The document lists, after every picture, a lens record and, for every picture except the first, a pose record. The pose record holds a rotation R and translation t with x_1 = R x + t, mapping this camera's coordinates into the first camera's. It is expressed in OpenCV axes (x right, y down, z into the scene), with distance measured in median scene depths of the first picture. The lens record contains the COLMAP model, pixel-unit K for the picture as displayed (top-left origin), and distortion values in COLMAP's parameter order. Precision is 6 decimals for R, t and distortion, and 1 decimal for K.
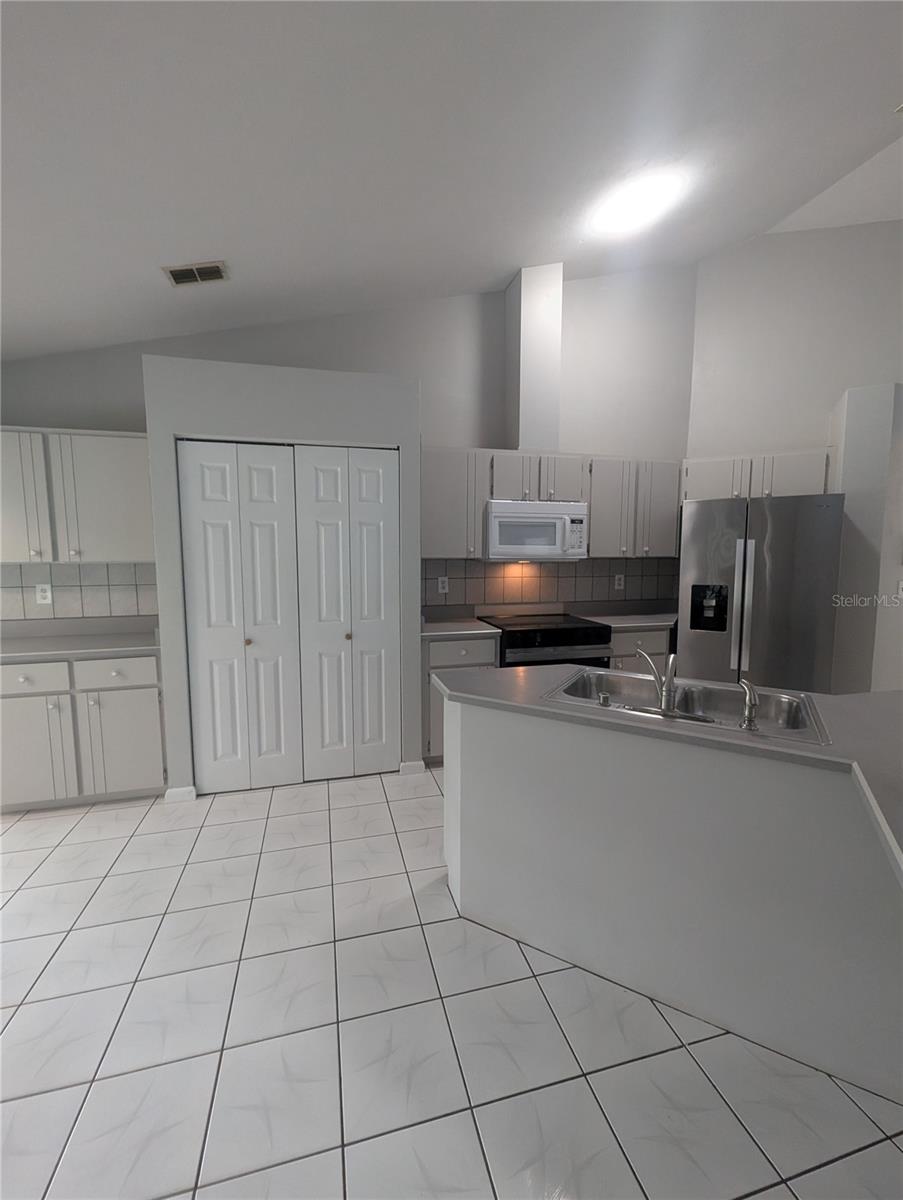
lens RADIAL K [[496.0, 0, 451.5], [0, 496.0, 600.0], [0, 0, 1]] dist [0.000448, -0.000375]
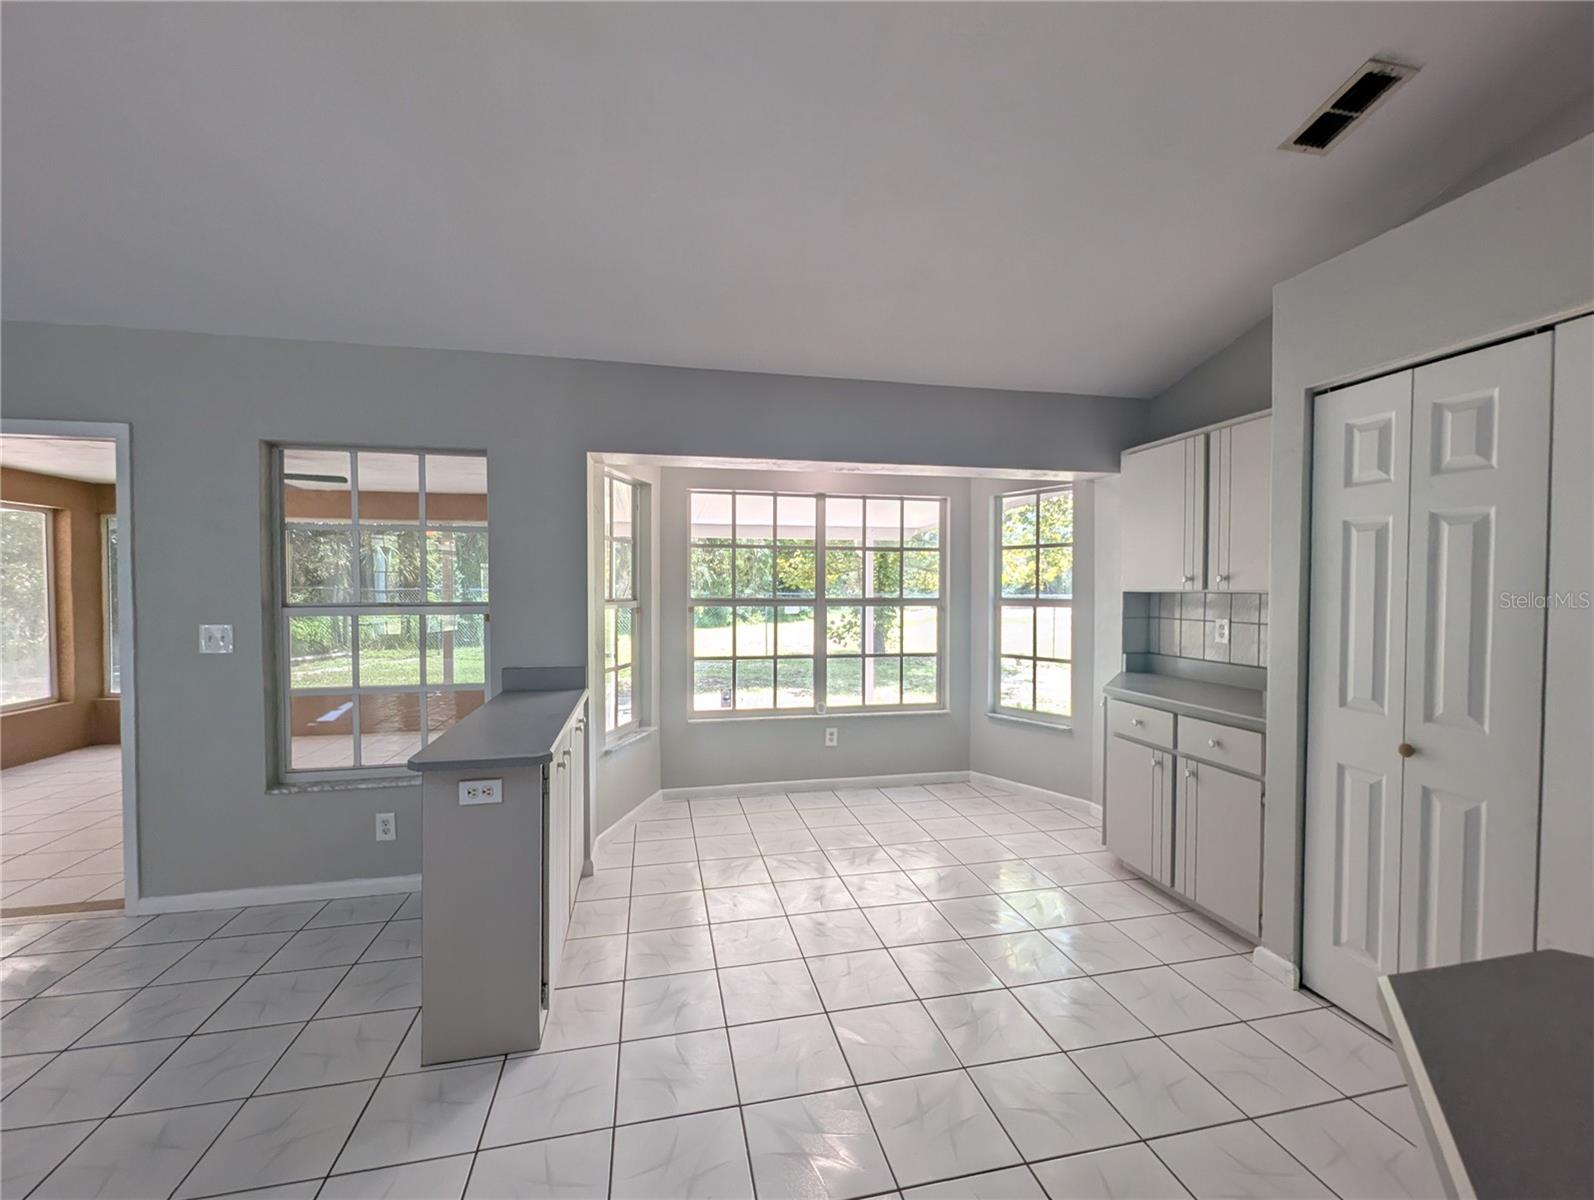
lens RADIAL K [[658.8, 0, 797.0], [0, 658.8, 600.0], [0, 0, 1]] dist [0.000448, -0.000375]
pose [[-0.047959, 0.023680, -0.998569, 0.301073], [-0.101178, 0.994462, 0.028442, -0.025125], [0.993712, 0.102397, -0.045298, 0.408698]]
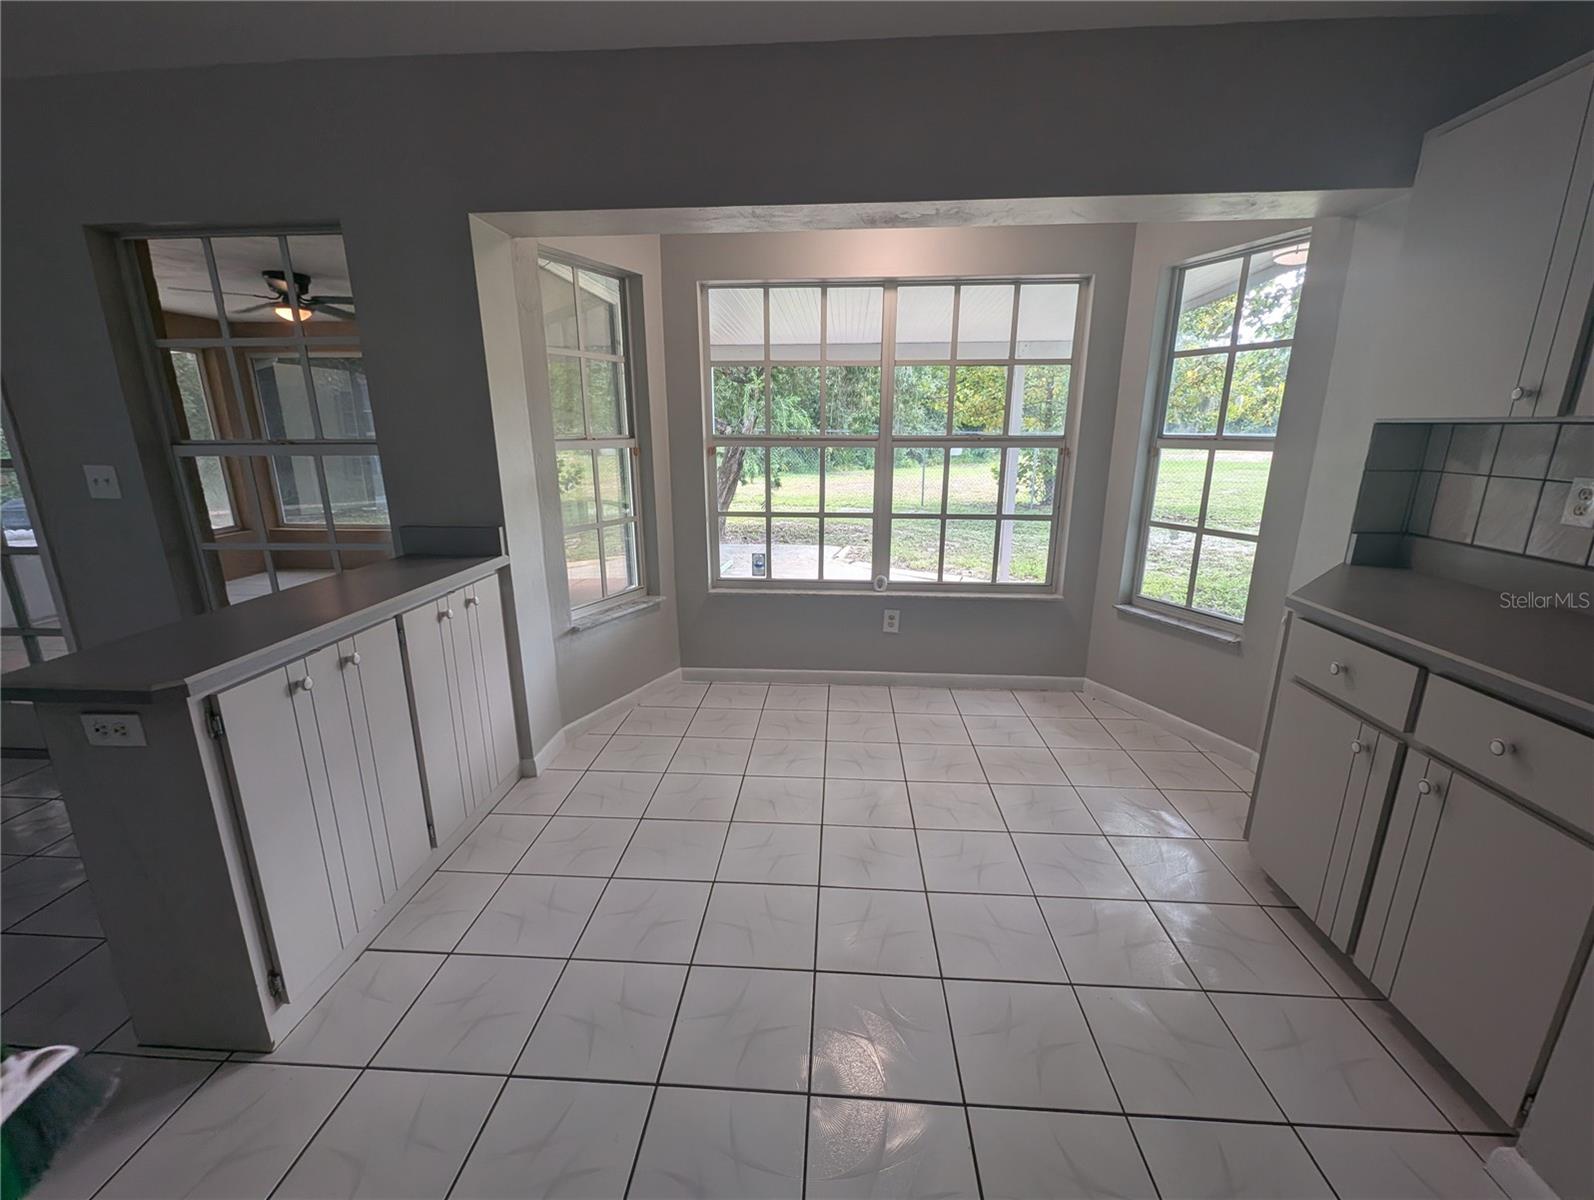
lens RADIAL K [[658.8, 0, 797.0], [0, 658.8, 600.0], [0, 0, 1]] dist [0.000448, -0.000375]
pose [[-0.322582, 0.246784, -0.913804, -0.123718], [-0.091628, 0.952738, 0.289644, -0.036567], [0.942096, 0.177164, -0.284724, 0.636572]]
